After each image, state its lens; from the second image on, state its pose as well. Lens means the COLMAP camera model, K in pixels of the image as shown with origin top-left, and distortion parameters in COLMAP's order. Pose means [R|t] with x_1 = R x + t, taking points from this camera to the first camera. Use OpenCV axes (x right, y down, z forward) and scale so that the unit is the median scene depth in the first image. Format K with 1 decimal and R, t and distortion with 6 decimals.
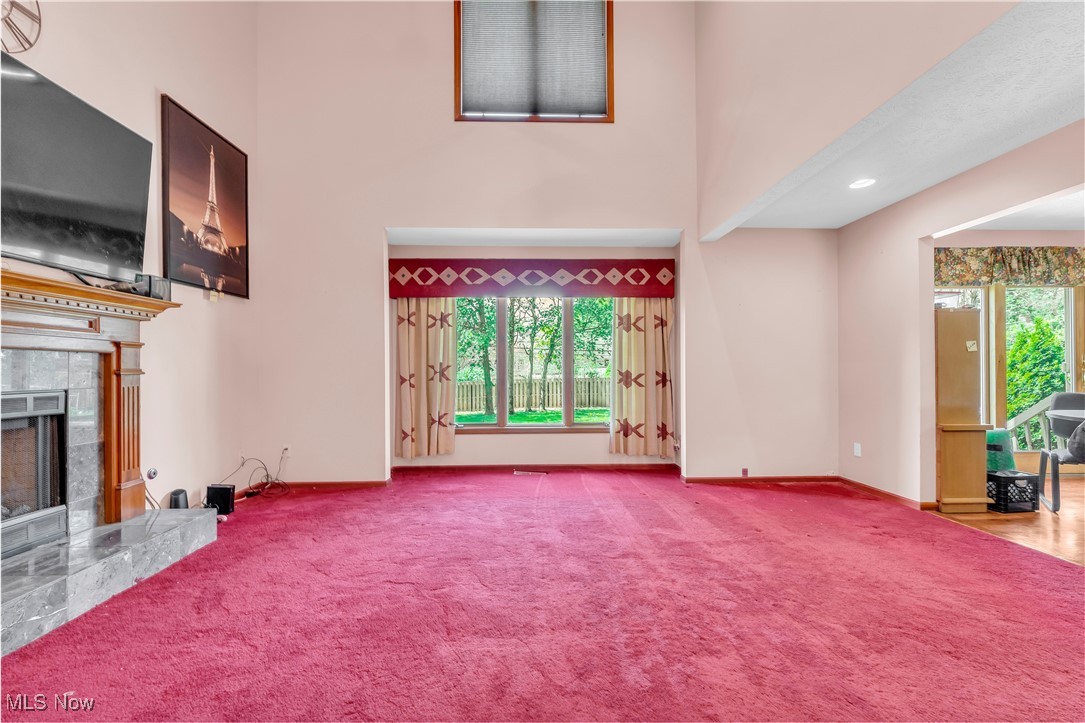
lens RADIAL K [[435.2, 0, 526.0], [0, 435.2, 370.5], [0, 0, 1]] dist [-0.000271, -0.000808]
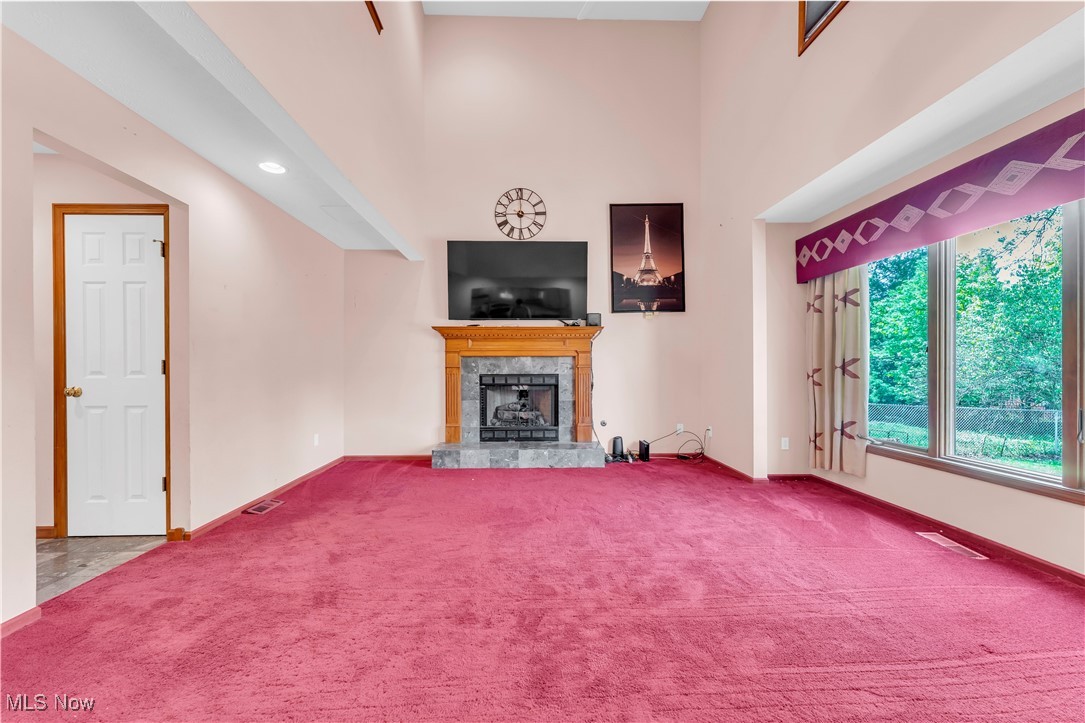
lens RADIAL K [[435.2, 0, 538.2], [0, 435.2, 369.3], [0, 0, 1]] dist [-0.000271, -0.000808]
pose [[0.006711, 0.010938, -0.999918, 0.750414], [0.001790, 0.999938, 0.010951, -0.002614], [0.999976, -0.001863, 0.006691, 0.590528]]
